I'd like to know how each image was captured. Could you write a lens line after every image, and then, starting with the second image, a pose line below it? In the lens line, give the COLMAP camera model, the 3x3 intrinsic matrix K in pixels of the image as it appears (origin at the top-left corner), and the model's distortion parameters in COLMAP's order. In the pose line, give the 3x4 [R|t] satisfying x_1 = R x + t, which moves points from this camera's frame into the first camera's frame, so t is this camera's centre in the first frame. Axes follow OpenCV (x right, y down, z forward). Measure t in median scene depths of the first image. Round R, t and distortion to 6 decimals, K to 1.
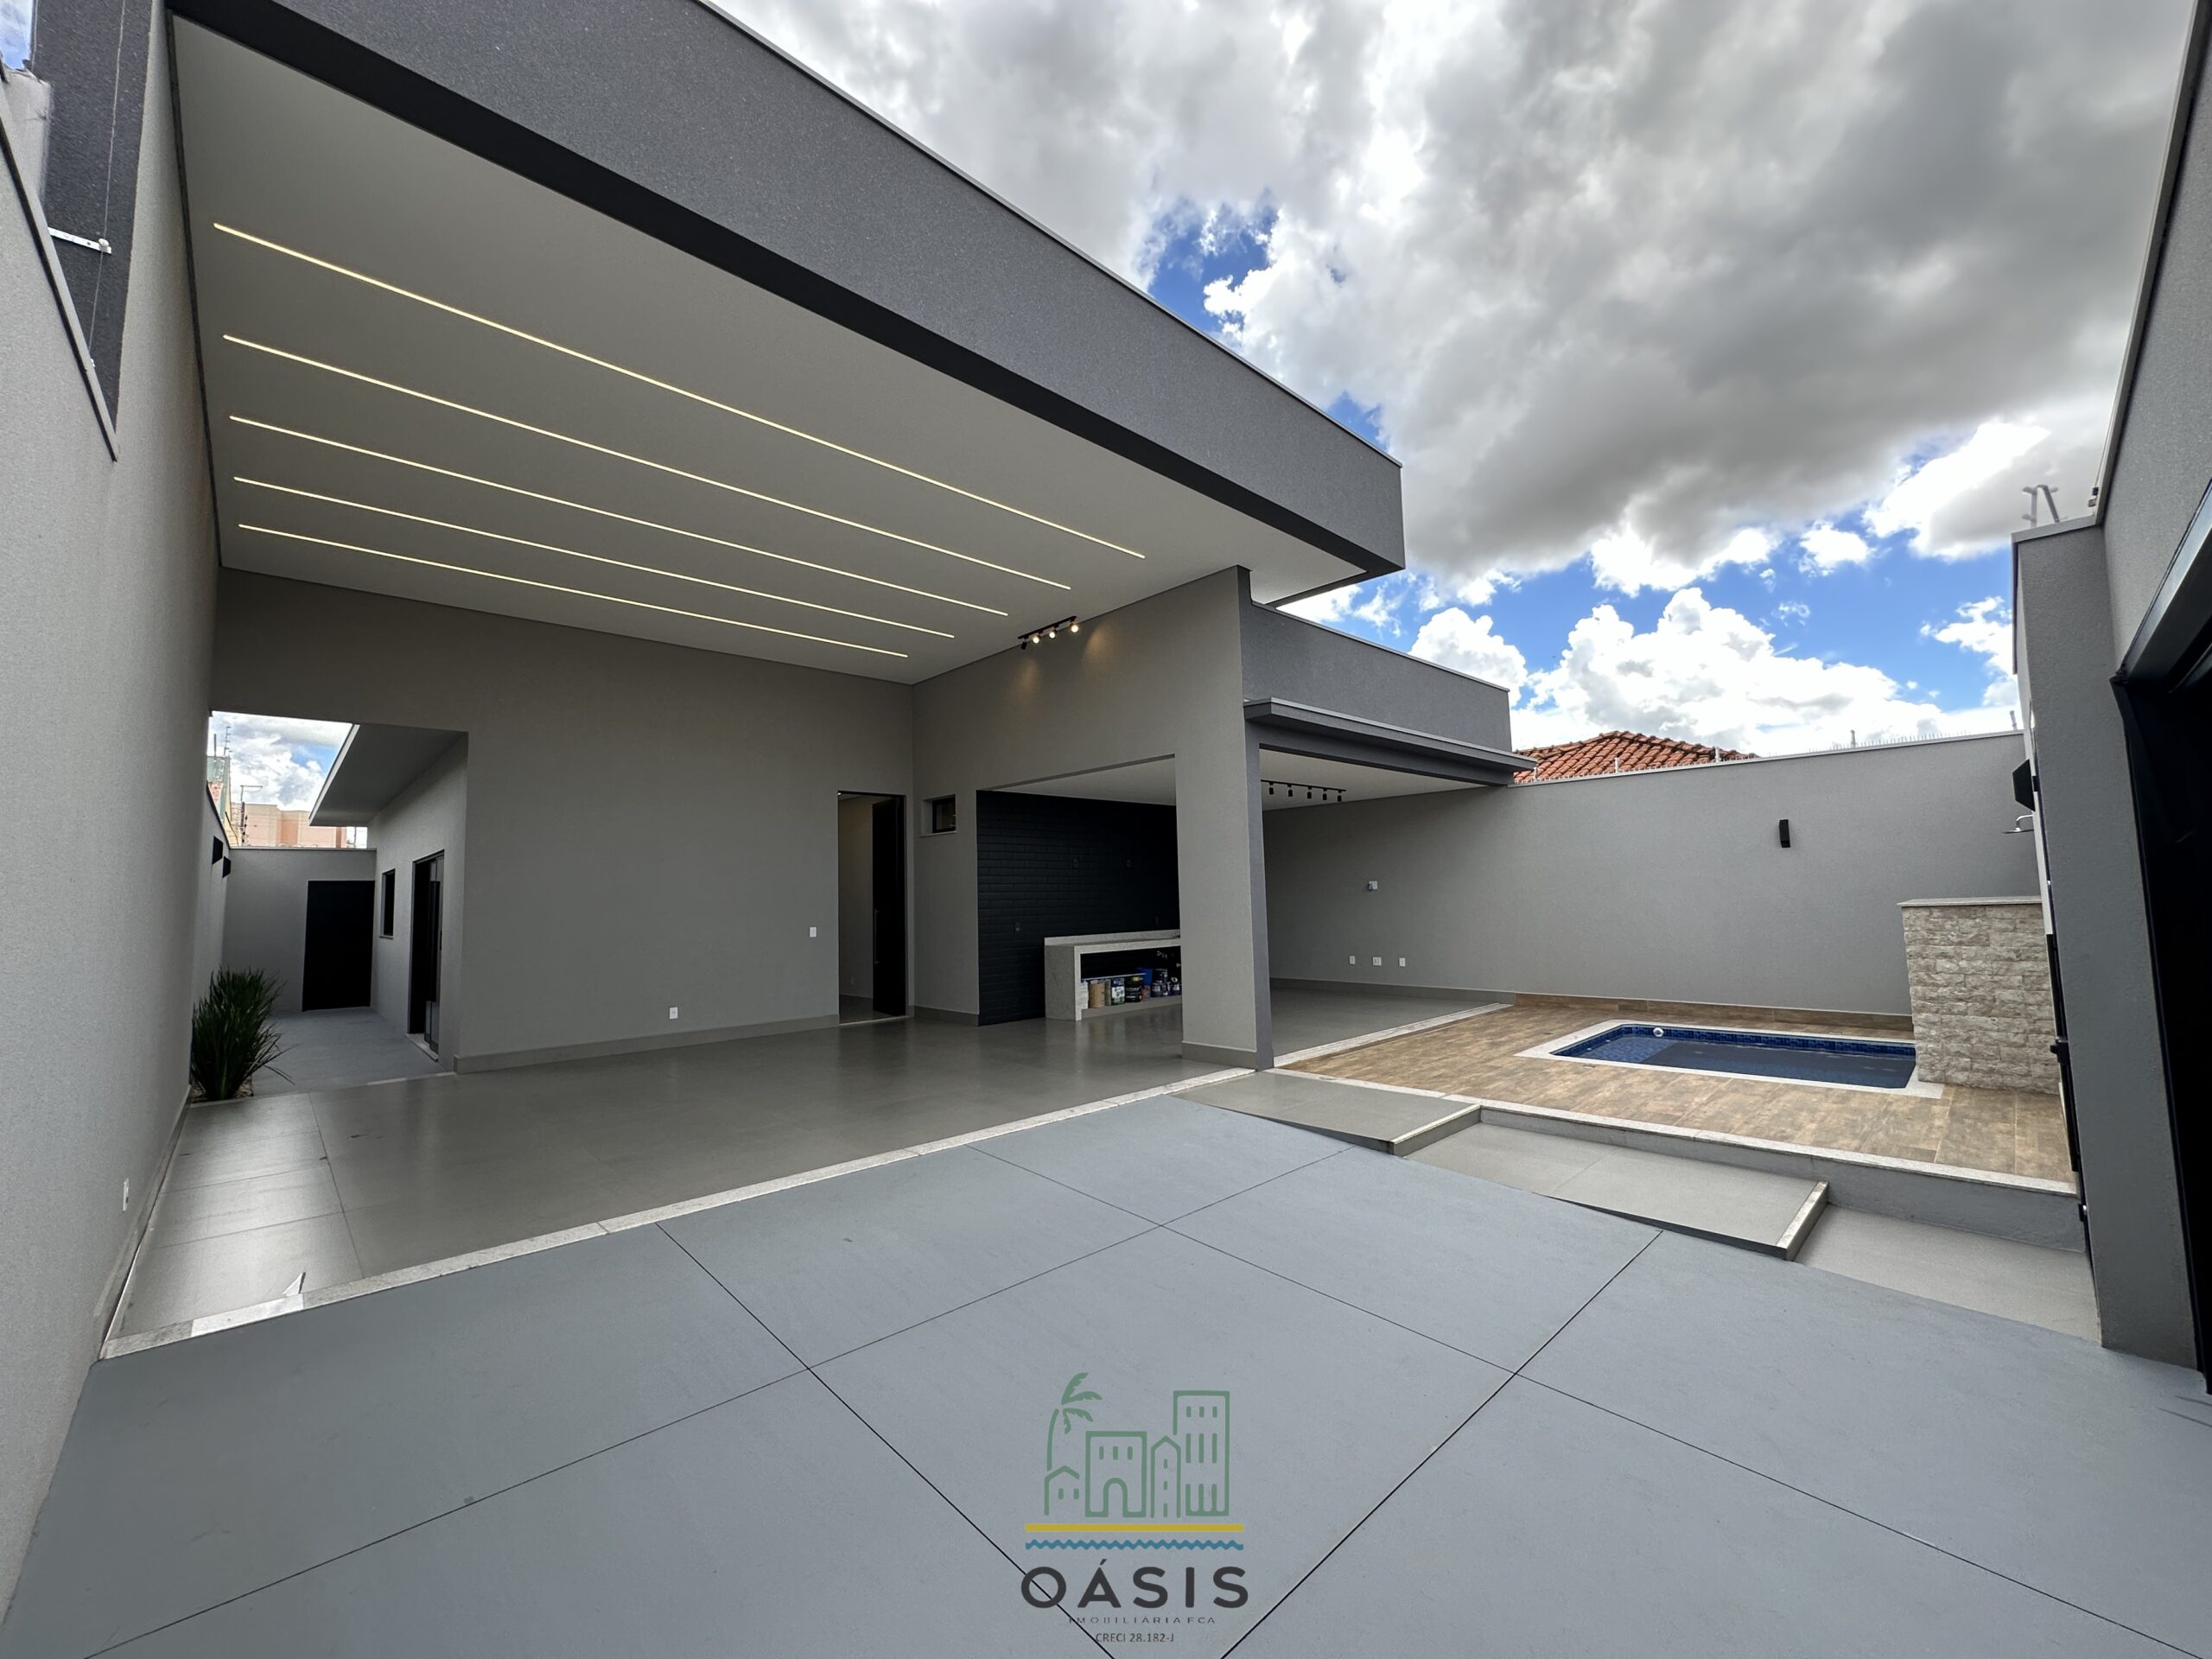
lens RADIAL K [[885.5, 0, 1106.0], [0, 885.5, 829.5], [0, 0, 1]] dist [-0.005549, 0.001153]
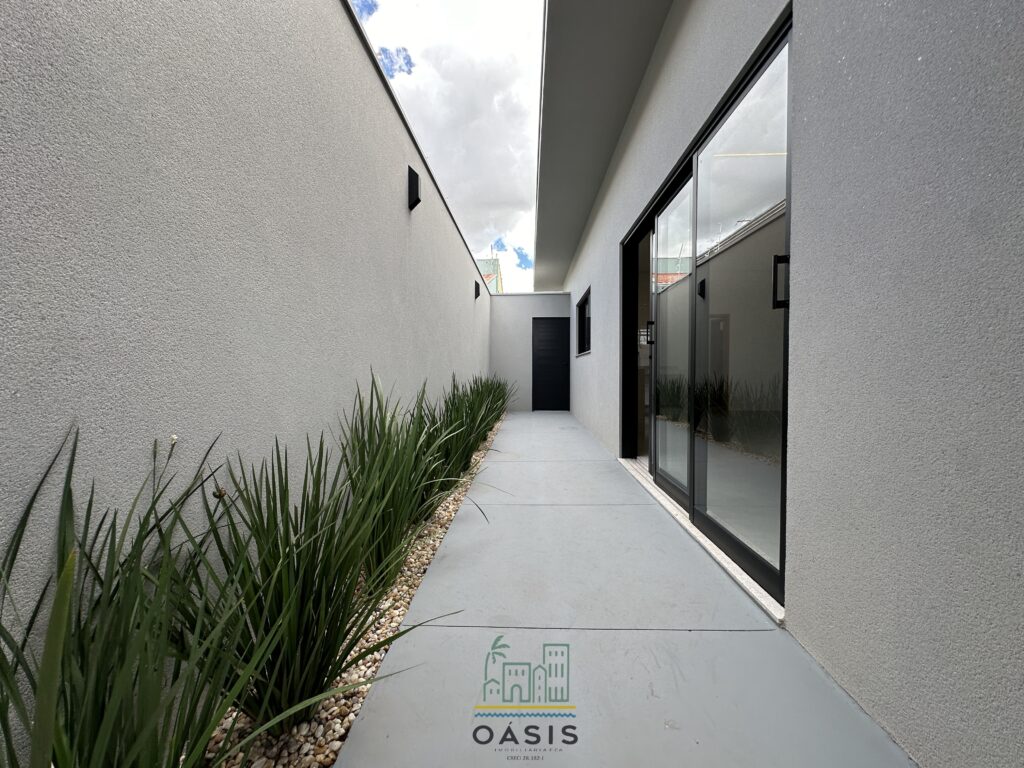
lens RADIAL K [[409.9, 0, 512.0], [0, 409.9, 384.0], [0, 0, 1]] dist [-0.005549, 0.001153]
pose [[0.693829, 0.046025, -0.718667, -0.621080], [0.041930, 0.993681, 0.104118, 0.127067], [0.718918, -0.102374, 0.687515, 0.710173]]
